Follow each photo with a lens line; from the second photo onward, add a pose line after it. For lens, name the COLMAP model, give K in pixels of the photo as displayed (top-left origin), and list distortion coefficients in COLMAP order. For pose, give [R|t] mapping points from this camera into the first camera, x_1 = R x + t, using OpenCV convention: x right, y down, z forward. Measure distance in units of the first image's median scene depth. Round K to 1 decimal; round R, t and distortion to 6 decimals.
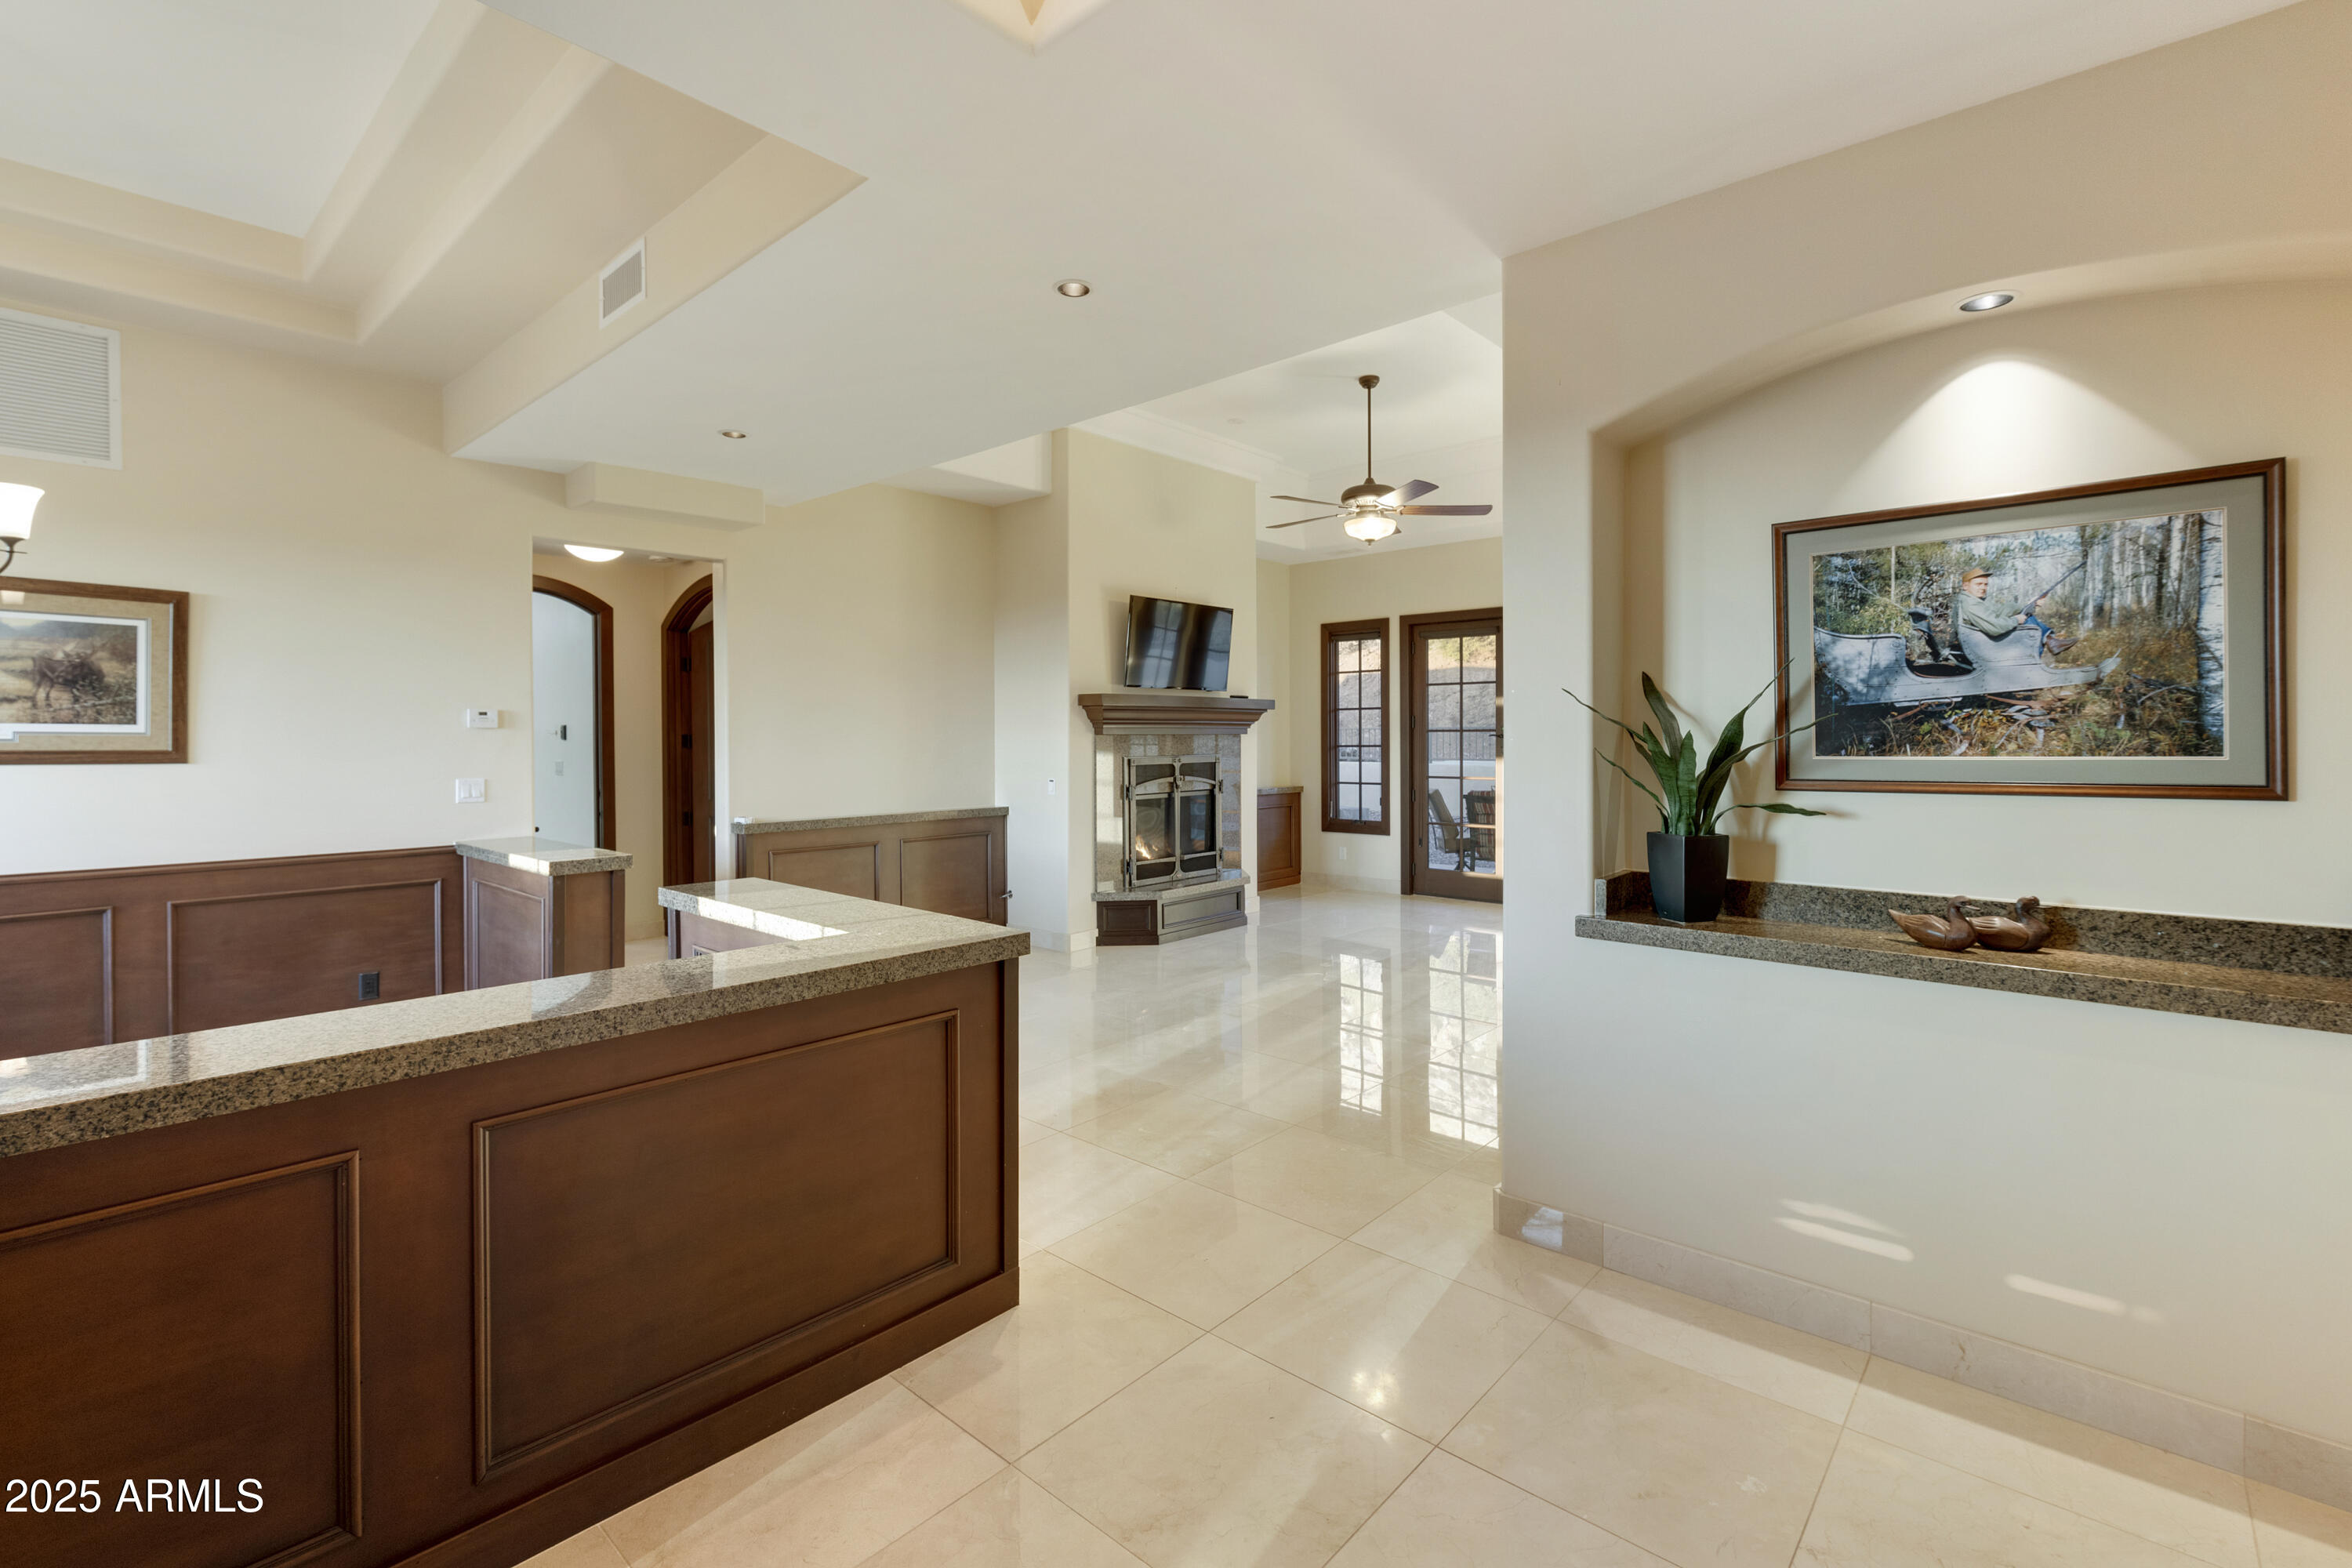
lens RADIAL K [[1043.1, 0, 1176.8], [0, 1043.1, 736.1], [0, 0, 1]] dist [0.000038, 0.000002]
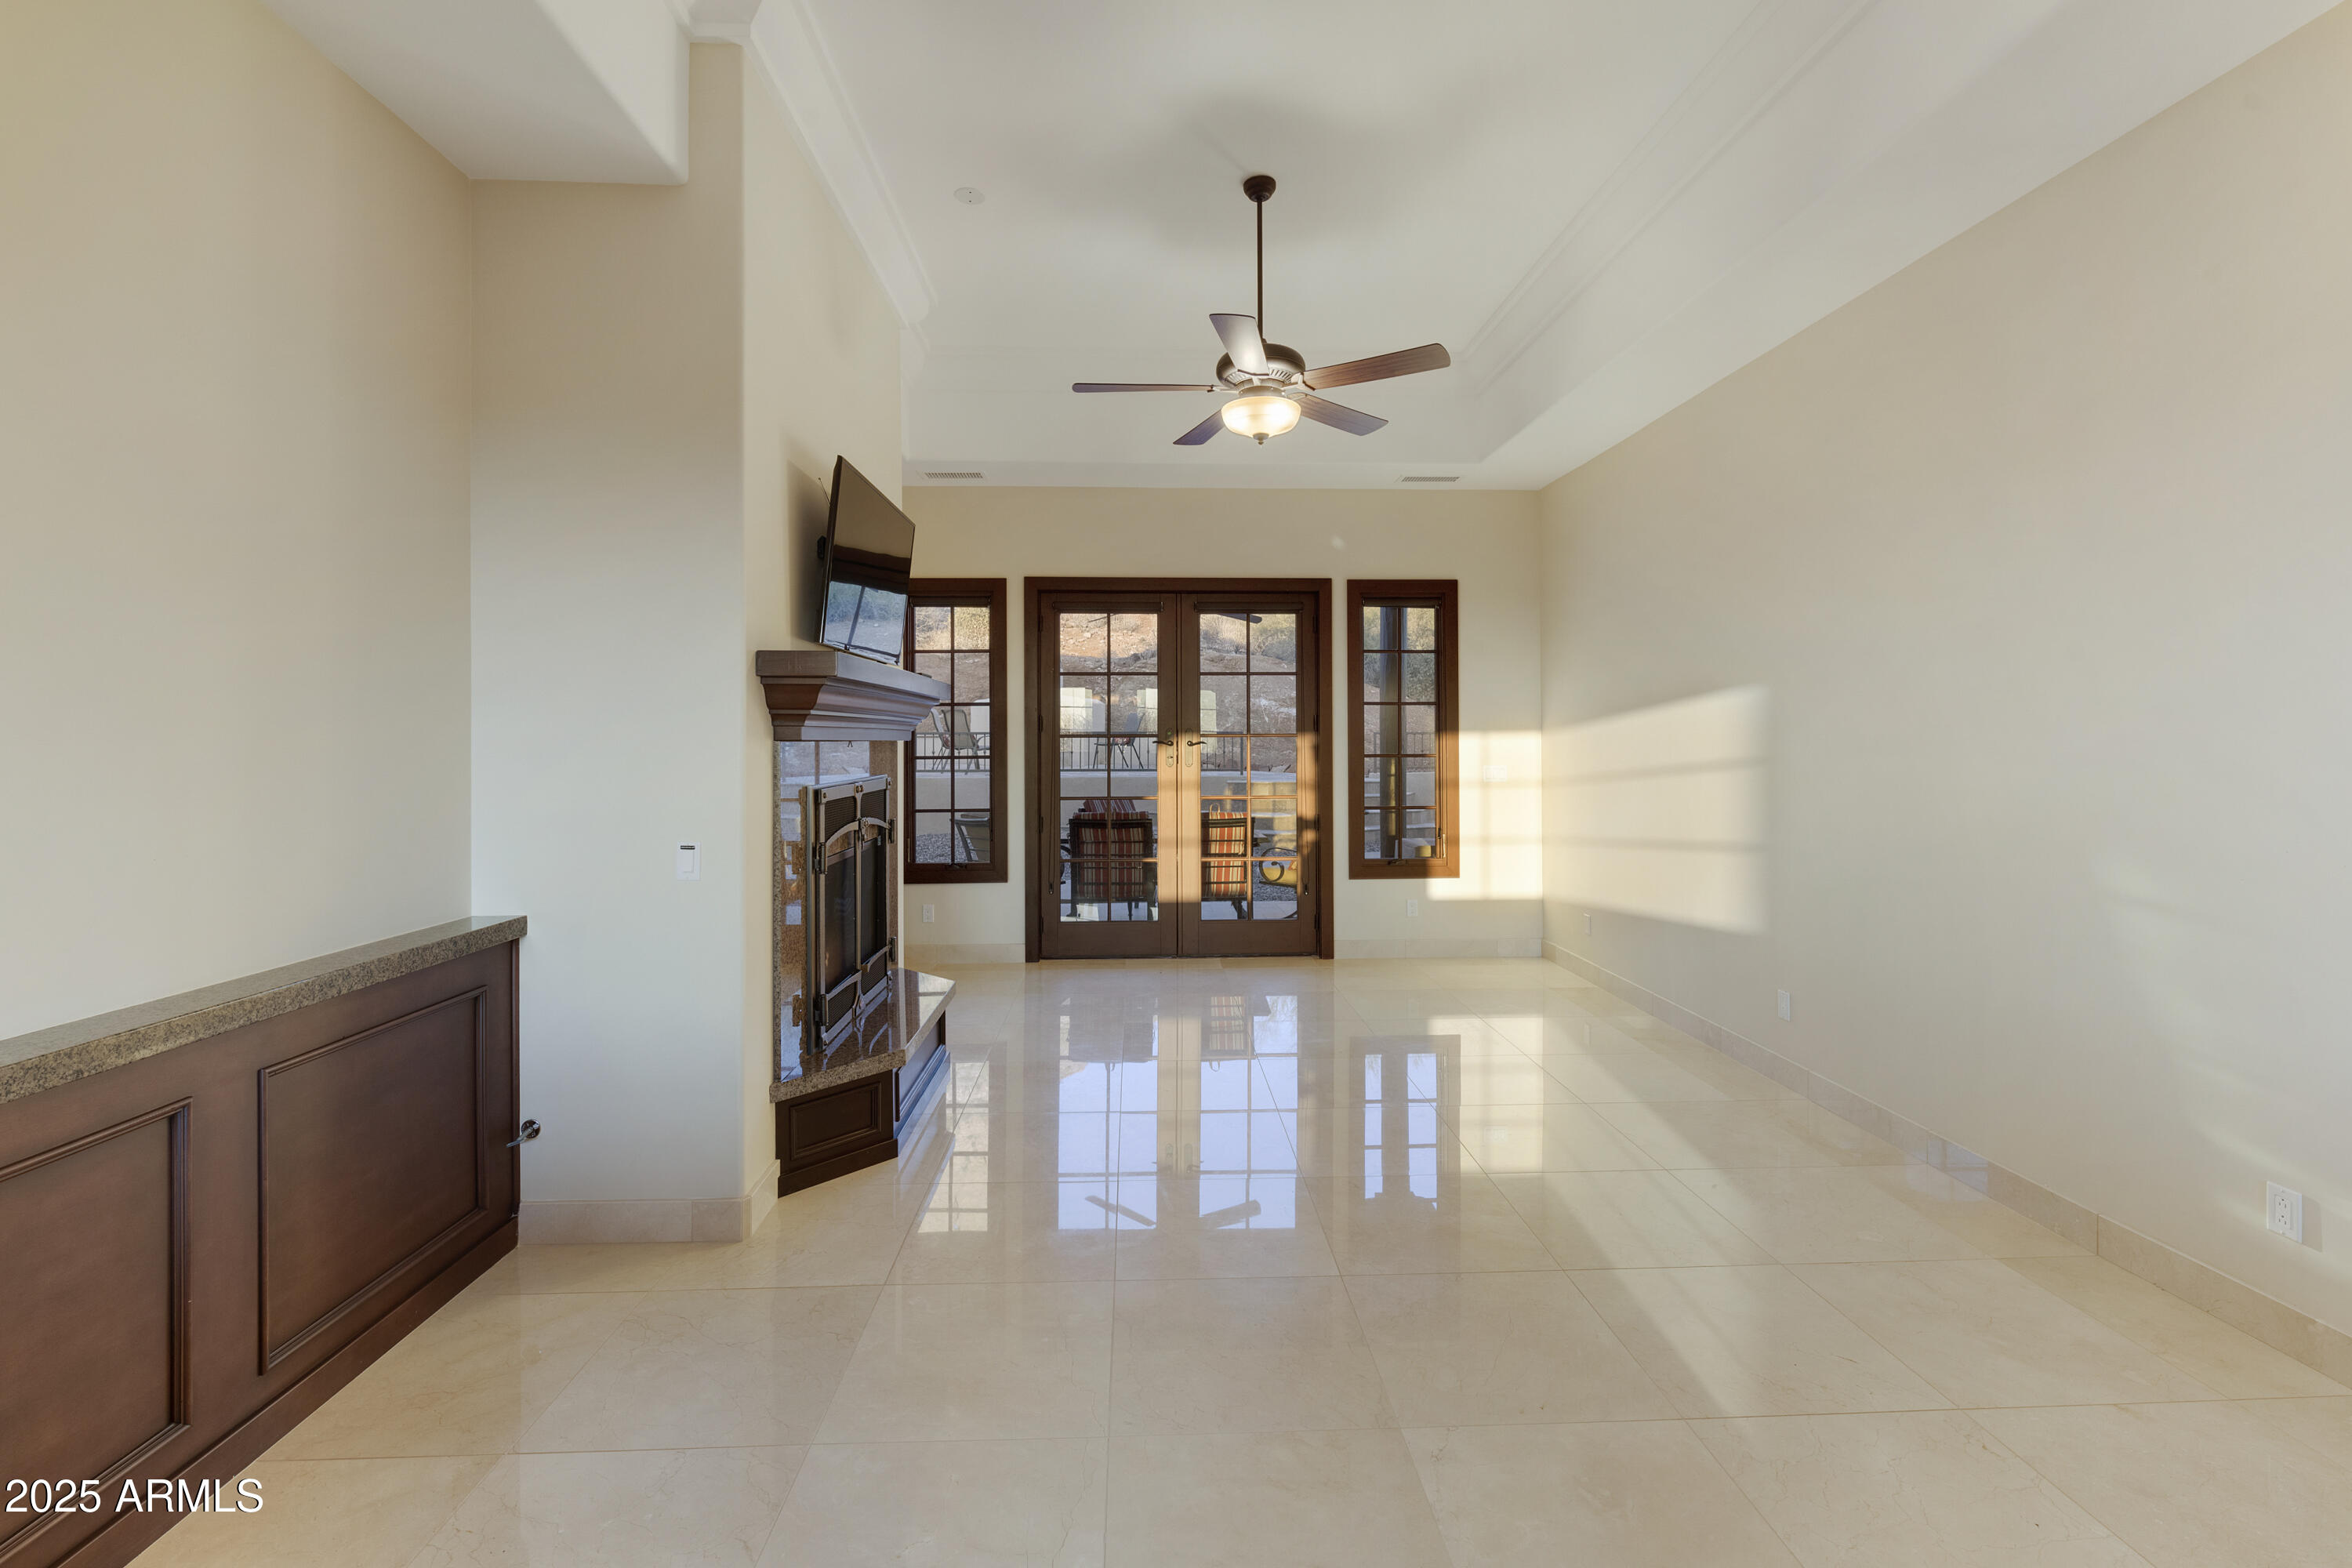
lens RADIAL K [[1014.7, 0, 1177.3], [0, 1014.7, 751.9], [0, 0, 1]] dist [-0.011466, -0.000051]
pose [[0.714391, -0.002998, 0.699740, -0.253840], [-0.006025, 0.999927, 0.010435, -0.003306], [-0.699721, -0.011670, 0.714321, 0.532189]]
